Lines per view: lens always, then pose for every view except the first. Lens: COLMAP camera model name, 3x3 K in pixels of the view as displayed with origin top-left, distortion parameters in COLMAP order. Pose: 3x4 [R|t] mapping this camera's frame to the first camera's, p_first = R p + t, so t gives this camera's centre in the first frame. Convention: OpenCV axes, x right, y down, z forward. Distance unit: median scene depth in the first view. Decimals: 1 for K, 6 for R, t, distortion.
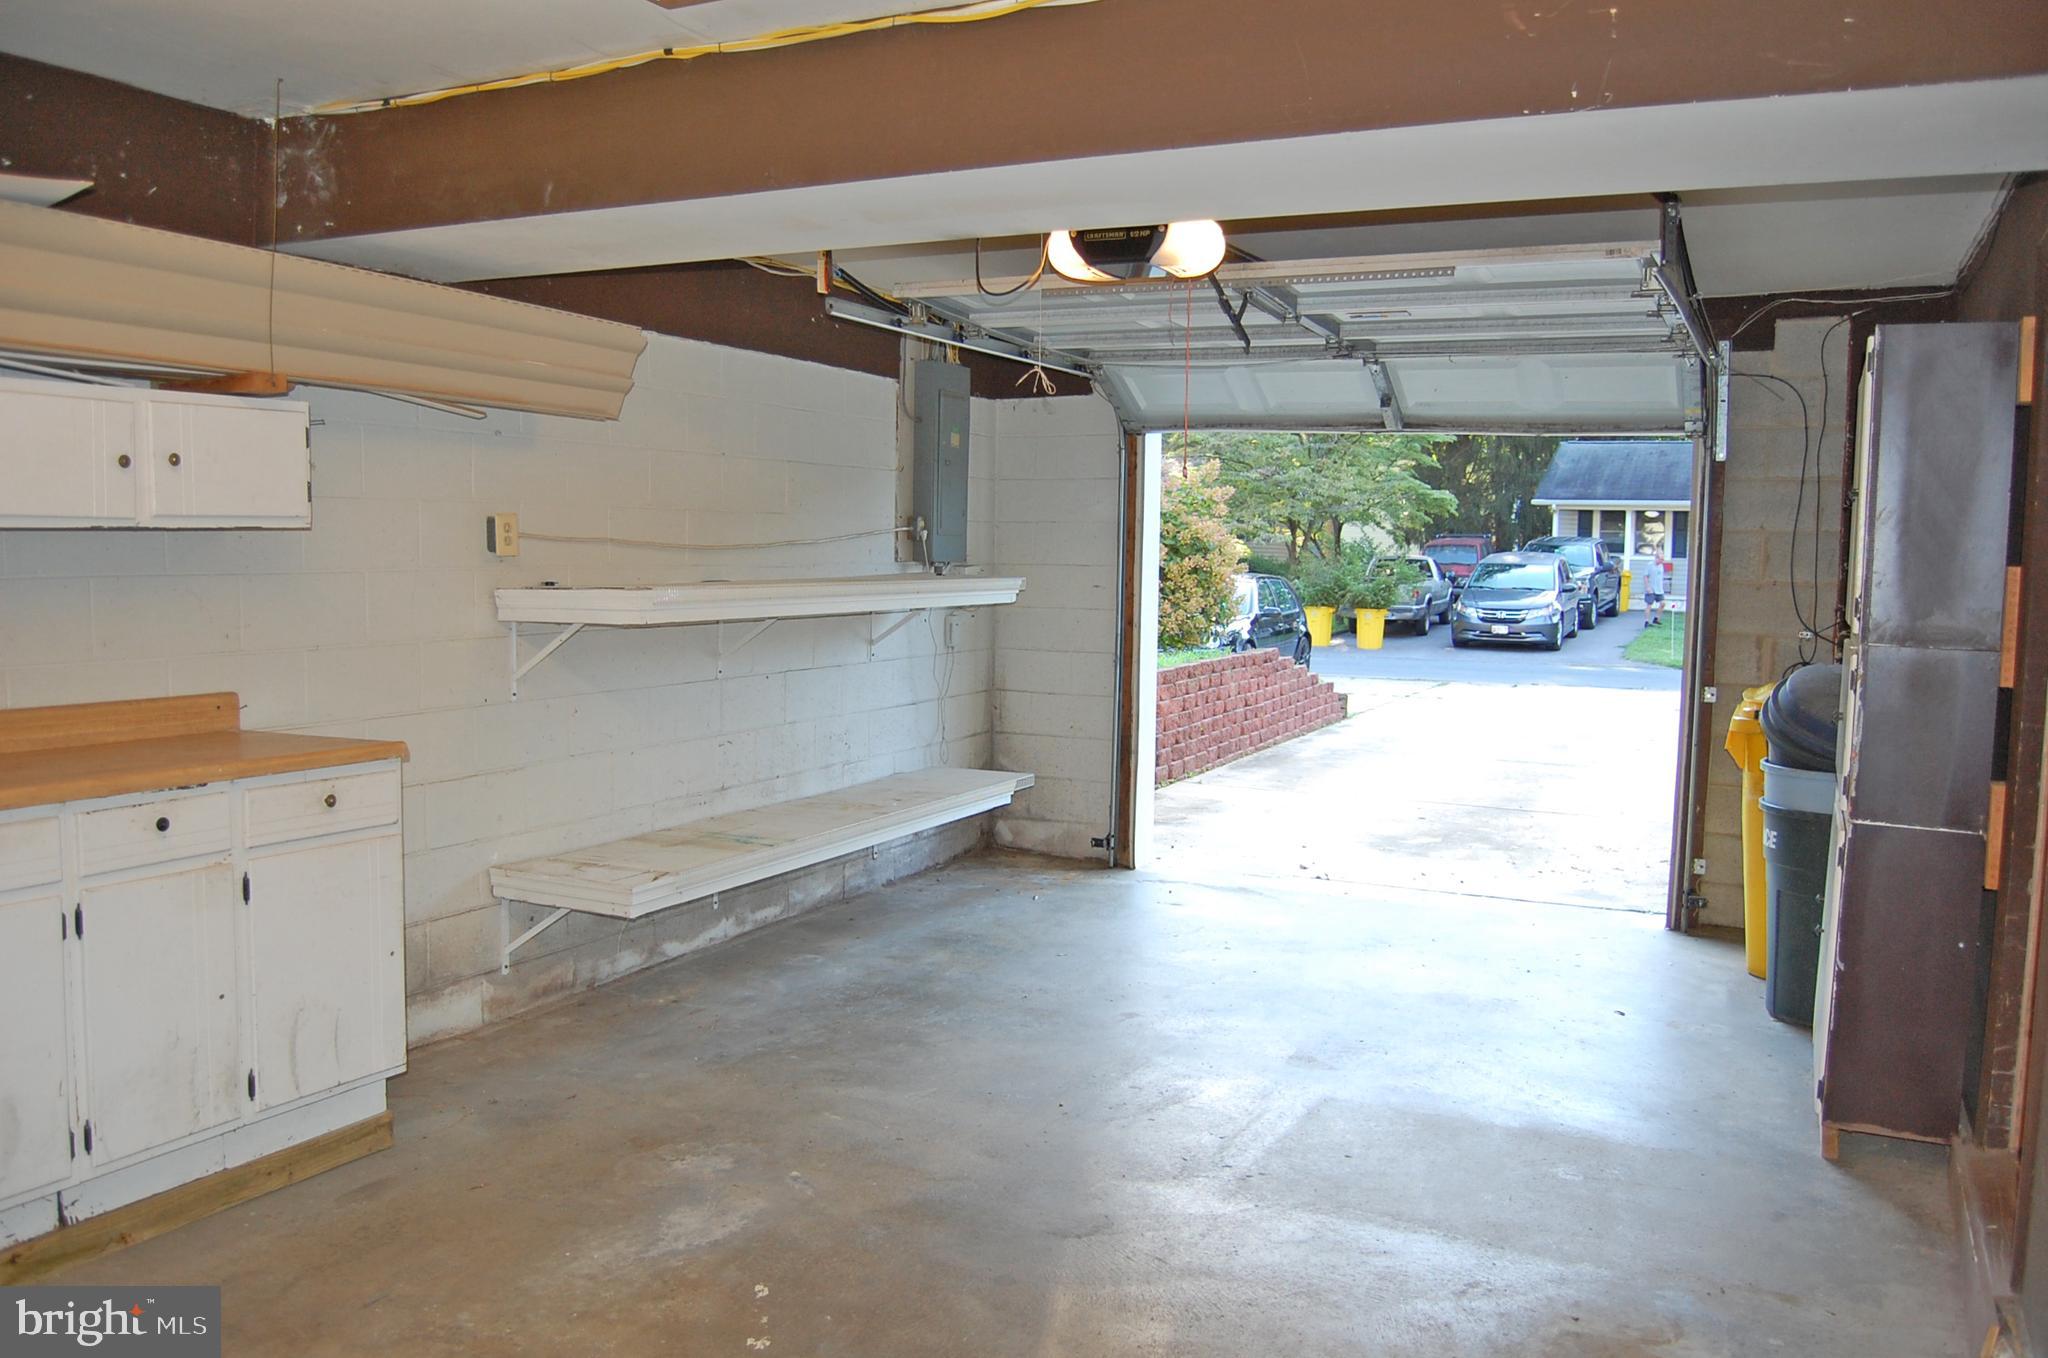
lens RADIAL K [[1610.5, 0, 1024.0], [0, 1610.5, 680.7], [0, 0, 1]] dist [-0.083991, 0.018134]
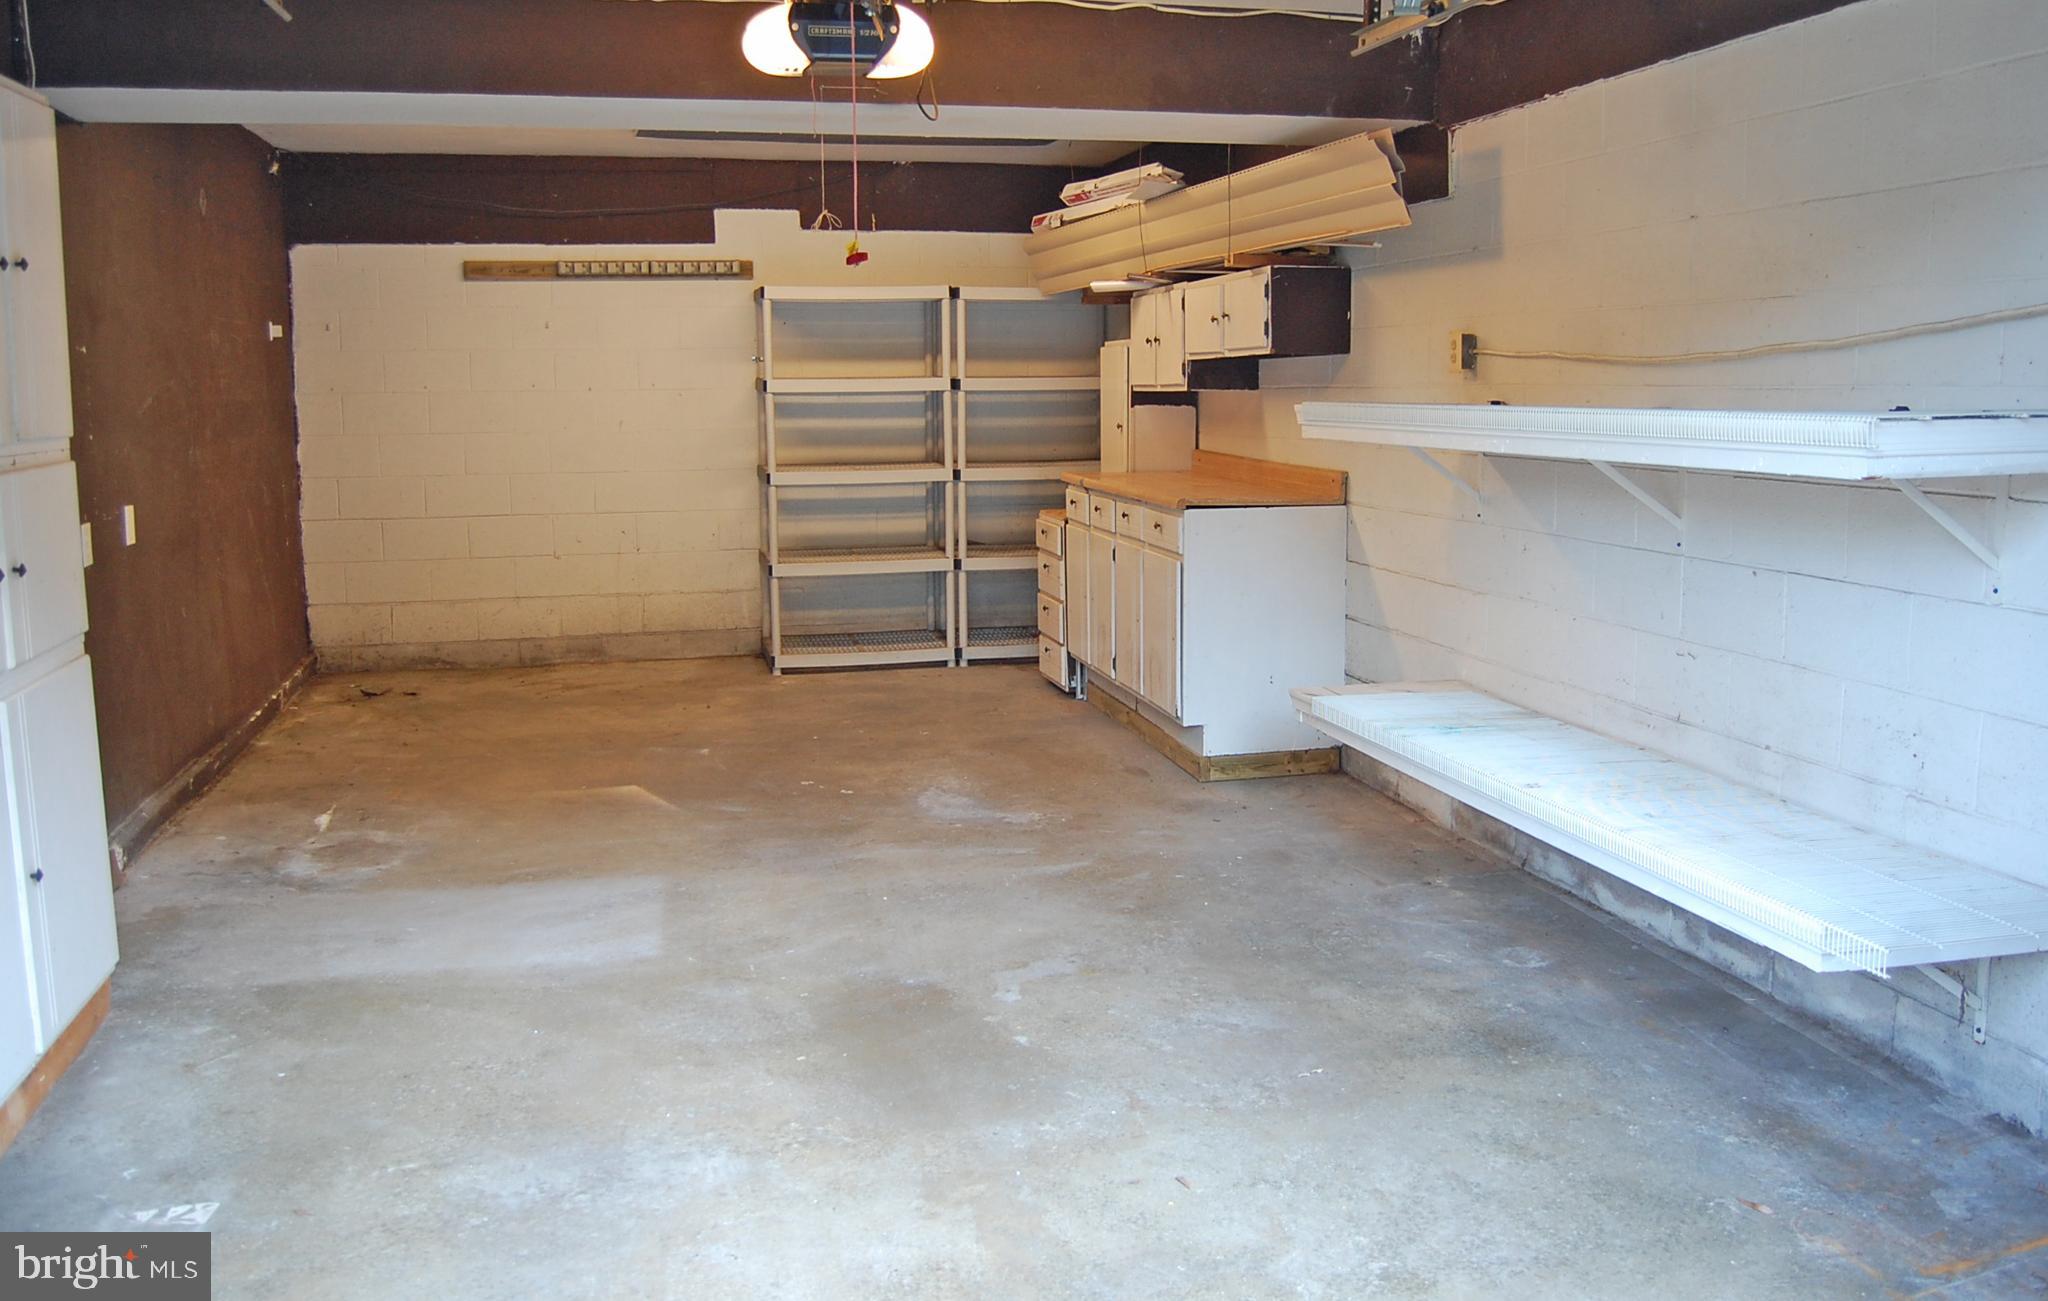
lens RADIAL K [[1716.0, 0, 1024.5], [0, 1716.0, 649.3], [0, 0, 1]] dist [-0.008870, 0.000610]
pose [[-0.765627, 0.091294, -0.636773, 0.504201], [-0.055152, 0.976918, 0.206374, -0.100016], [0.640916, 0.193125, -0.742920, 1.437450]]
